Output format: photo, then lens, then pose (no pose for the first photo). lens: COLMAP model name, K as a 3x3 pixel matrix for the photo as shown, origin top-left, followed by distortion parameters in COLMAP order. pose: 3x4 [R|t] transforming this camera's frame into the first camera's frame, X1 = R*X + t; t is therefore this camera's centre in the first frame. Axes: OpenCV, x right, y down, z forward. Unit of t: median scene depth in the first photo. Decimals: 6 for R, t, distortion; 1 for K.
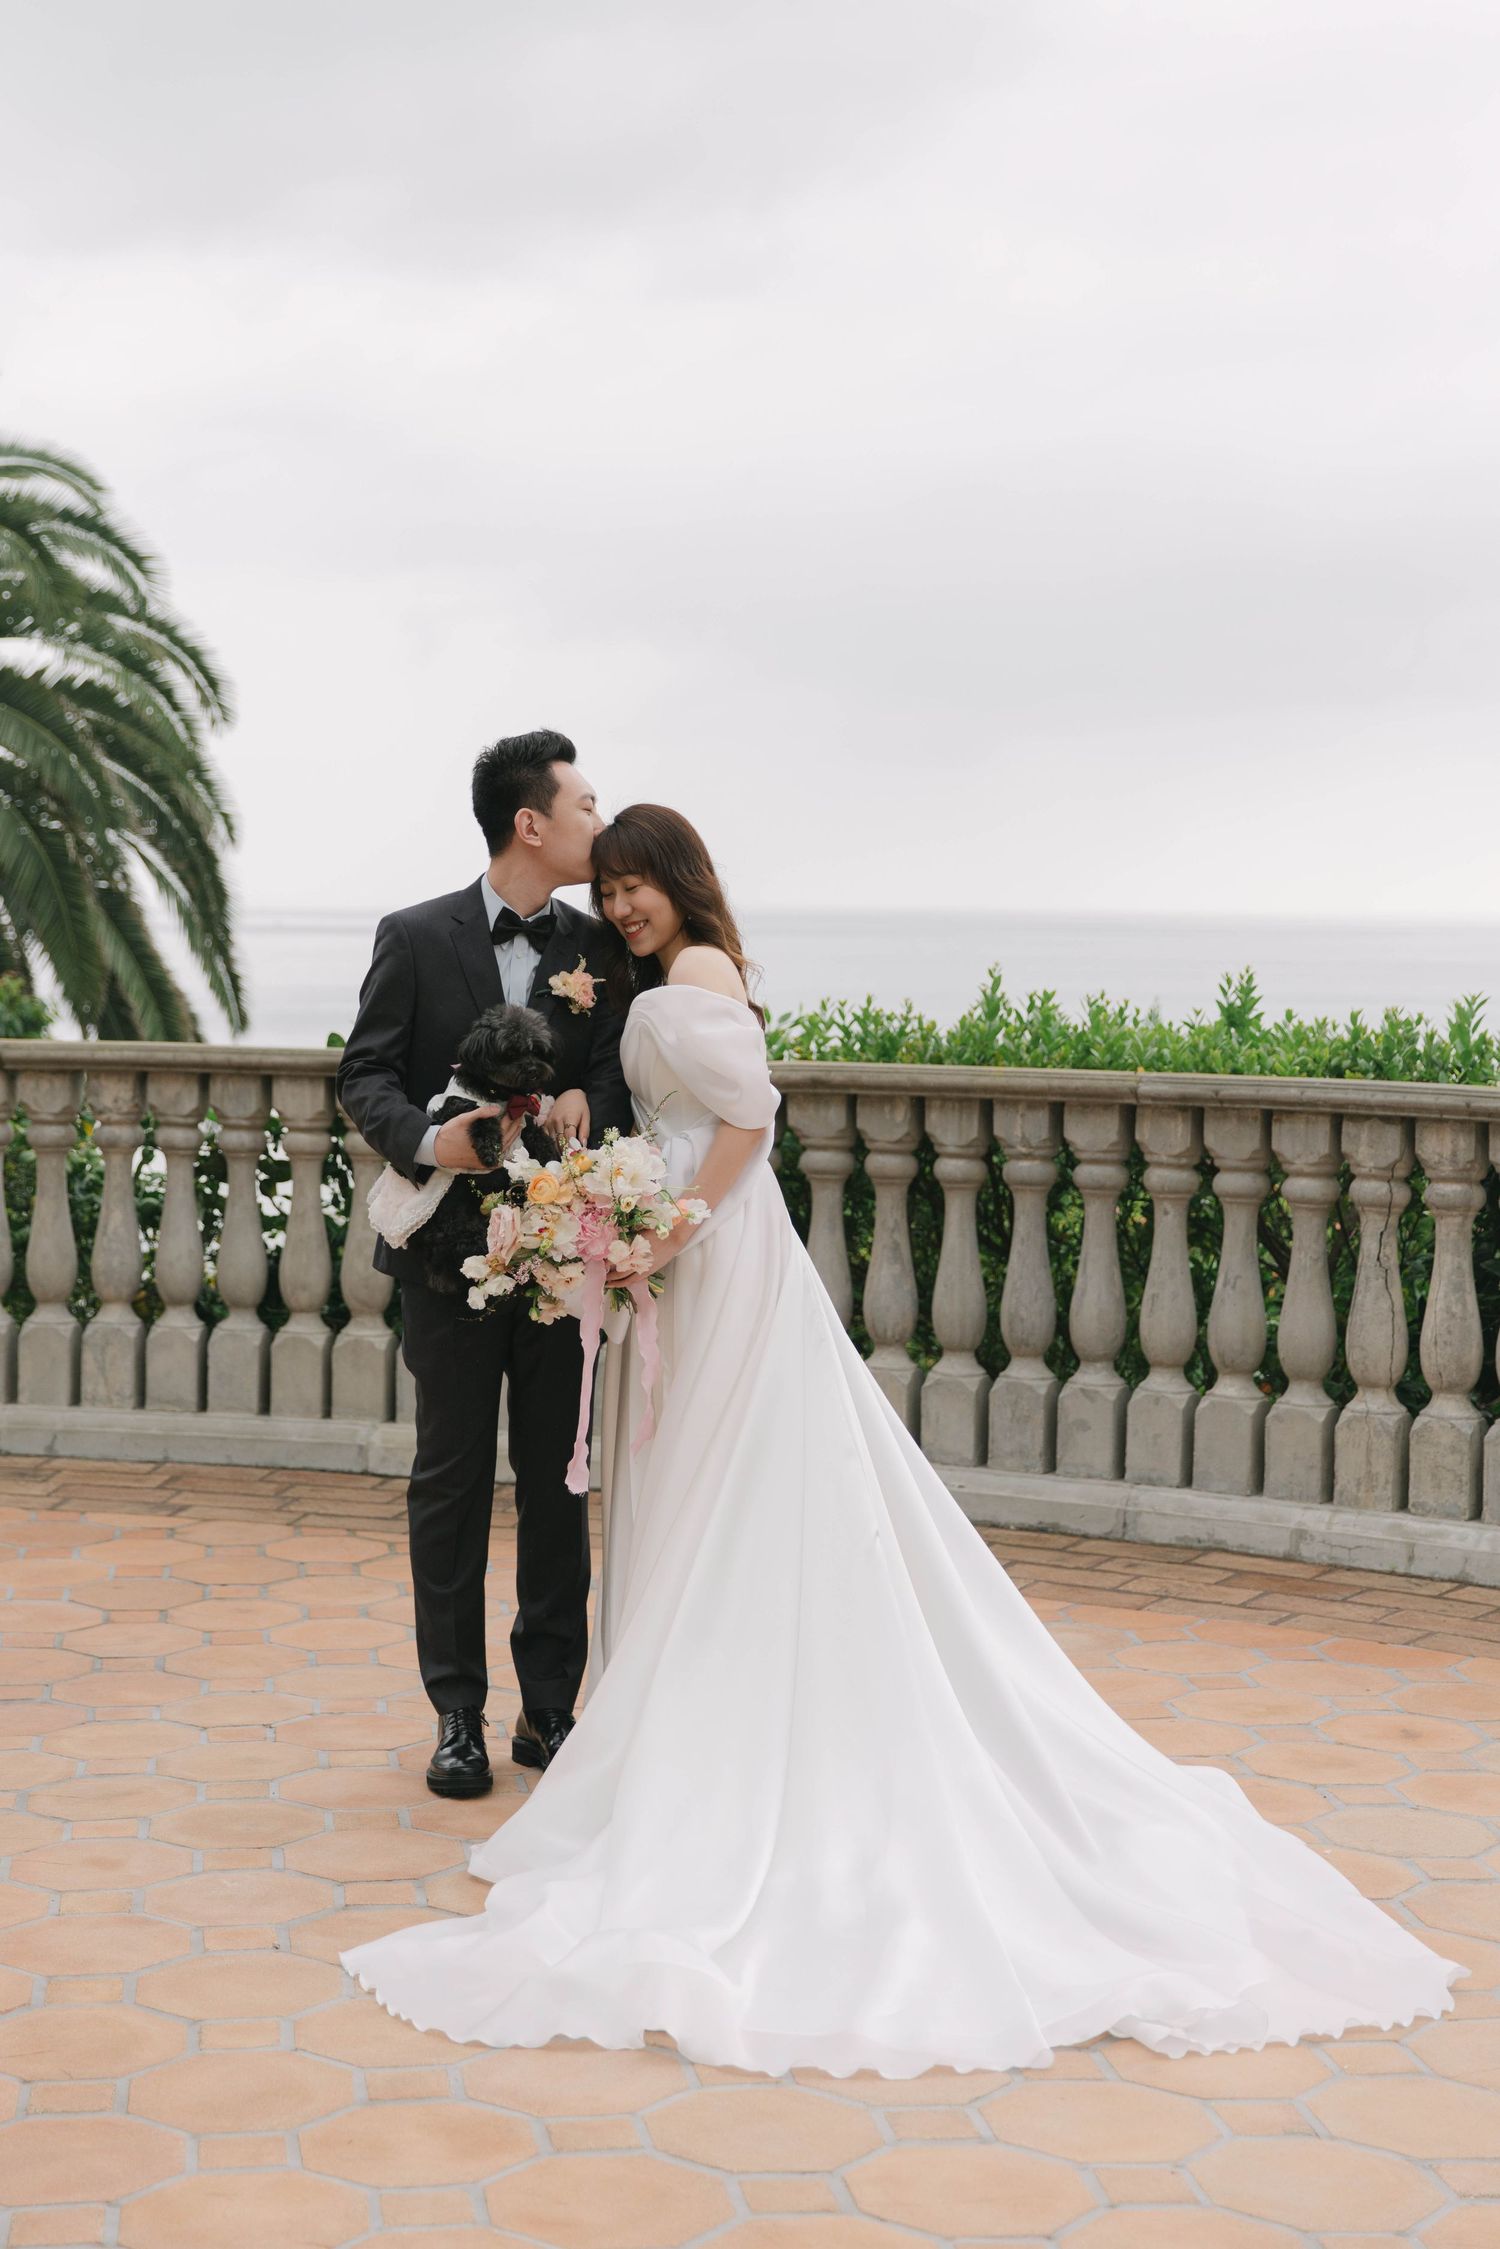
lens RADIAL K [[3318.8, 0, 750.1], [0, 3318.8, 1059.8], [0, 0, 1]] dist [0.003475, -0.084456]
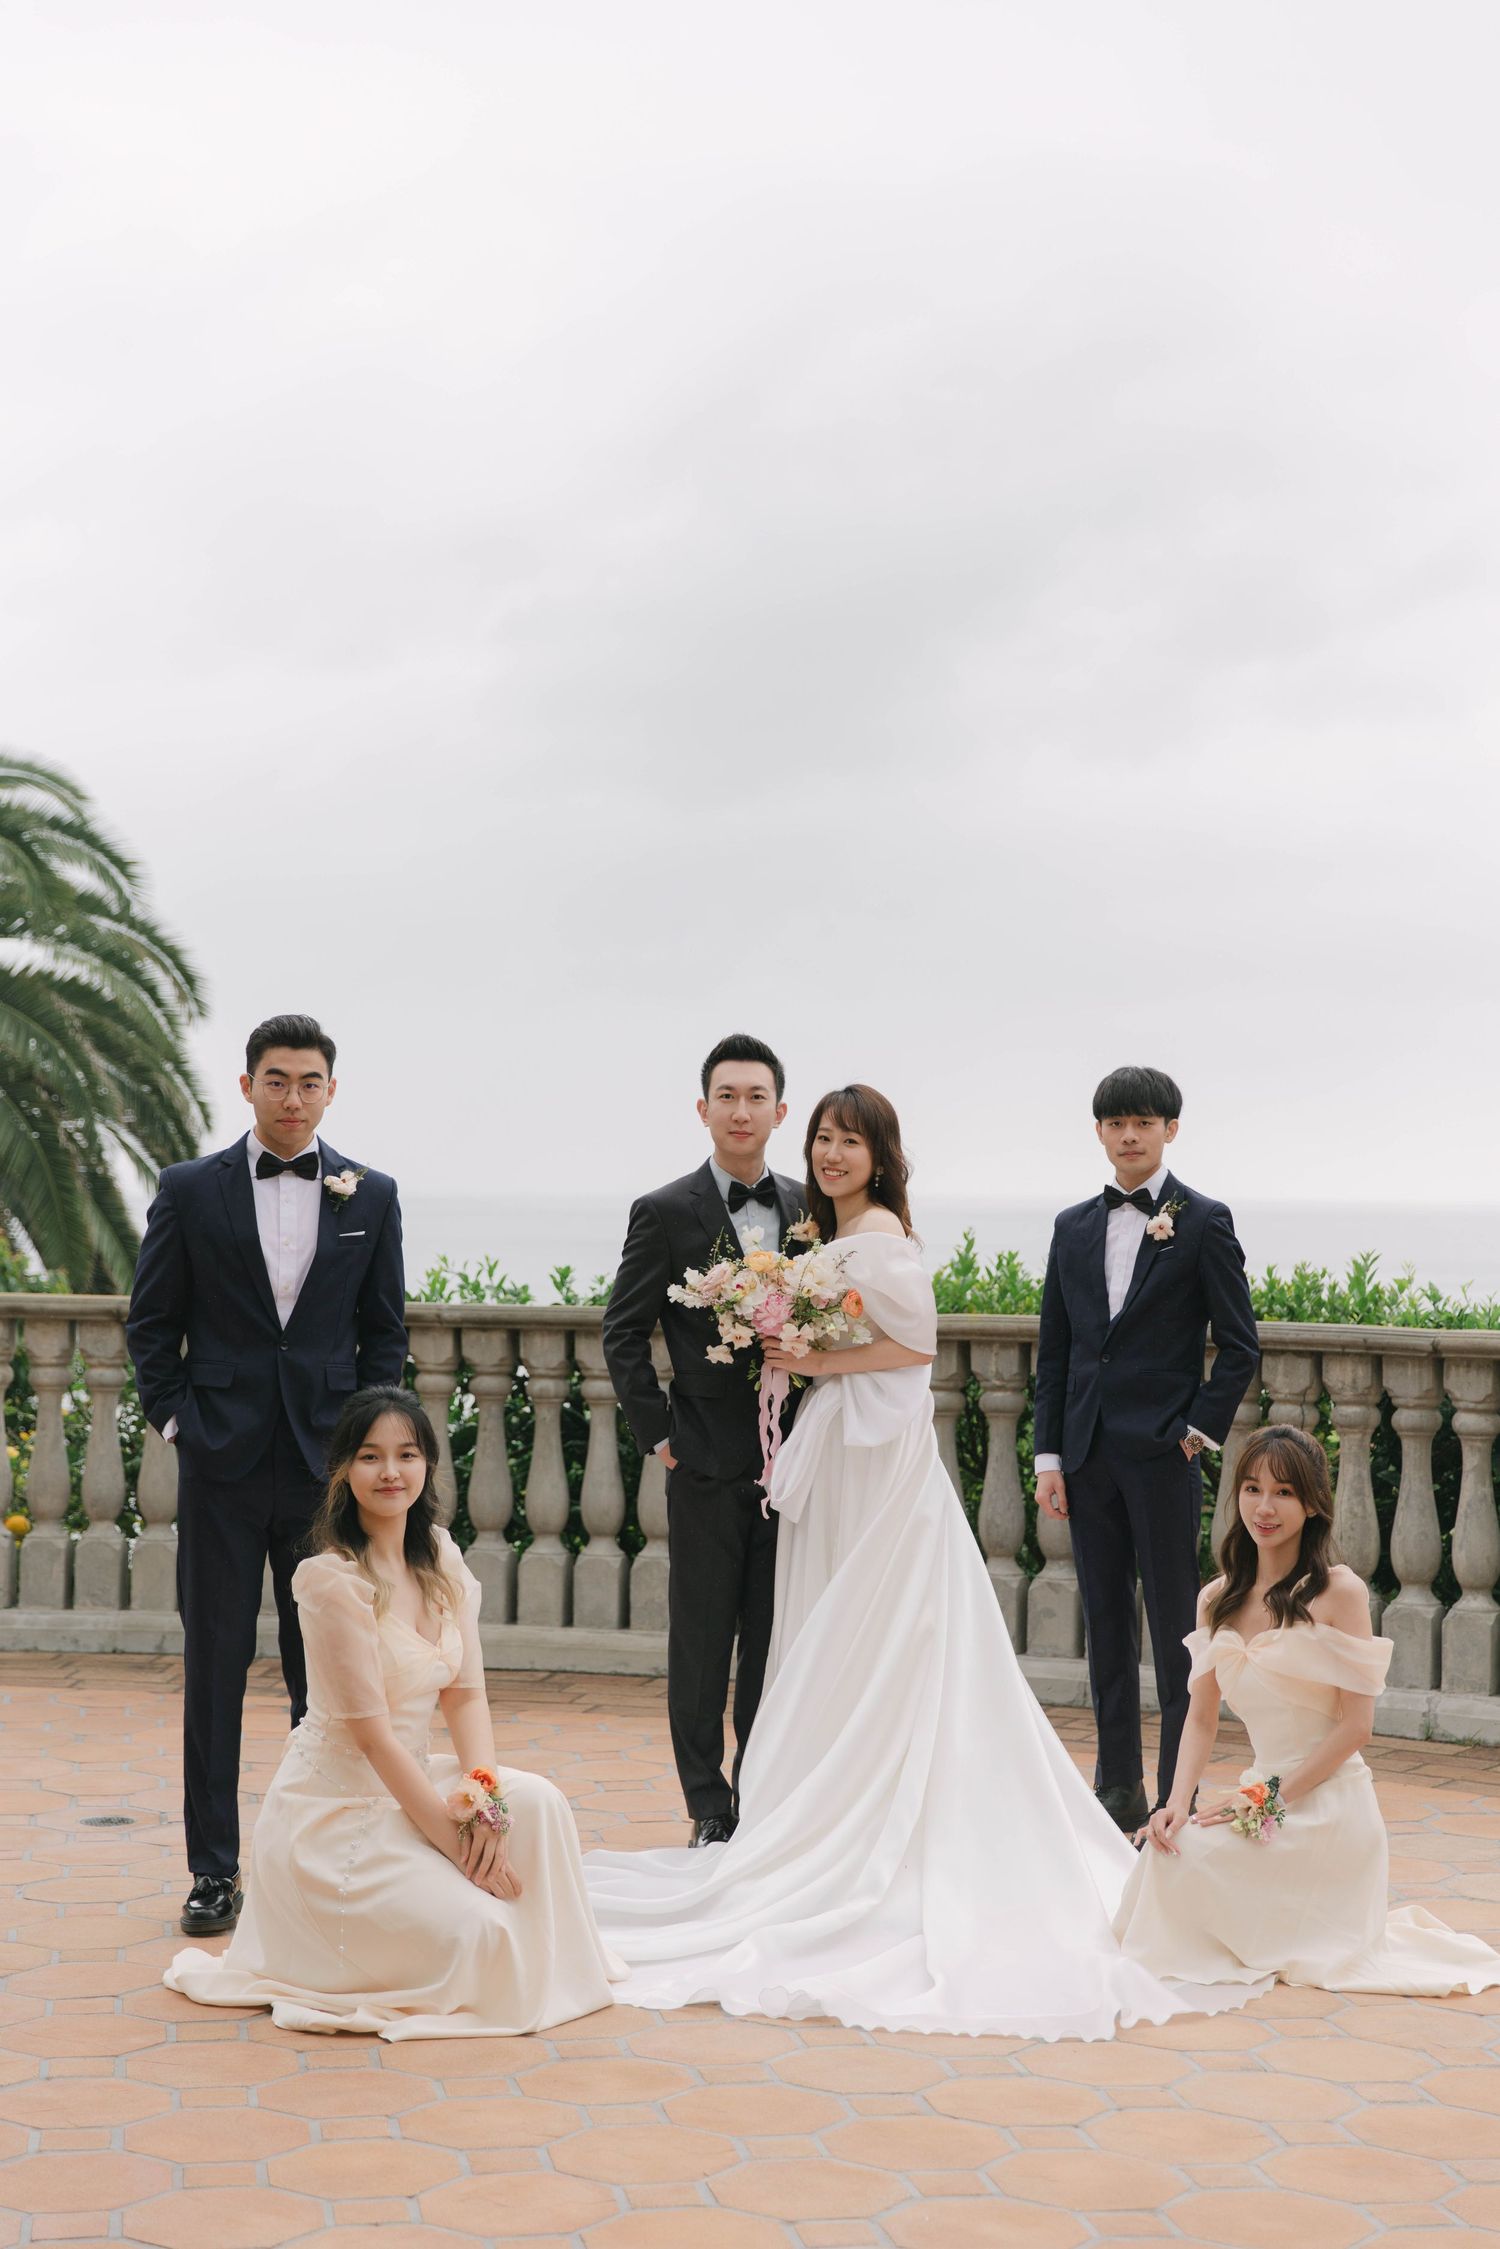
lens RADIAL K [[3539.8, 0, 750.0], [0, 3539.8, 1124.5], [0, 0, 1]] dist [-0.000240, 0.030293]
pose [[0.999173, -0.000555, 0.040650, -0.029623], [0.003302, 0.997712, -0.067534, 0.010174], [-0.040519, 0.067612, 0.996889, -0.139424]]
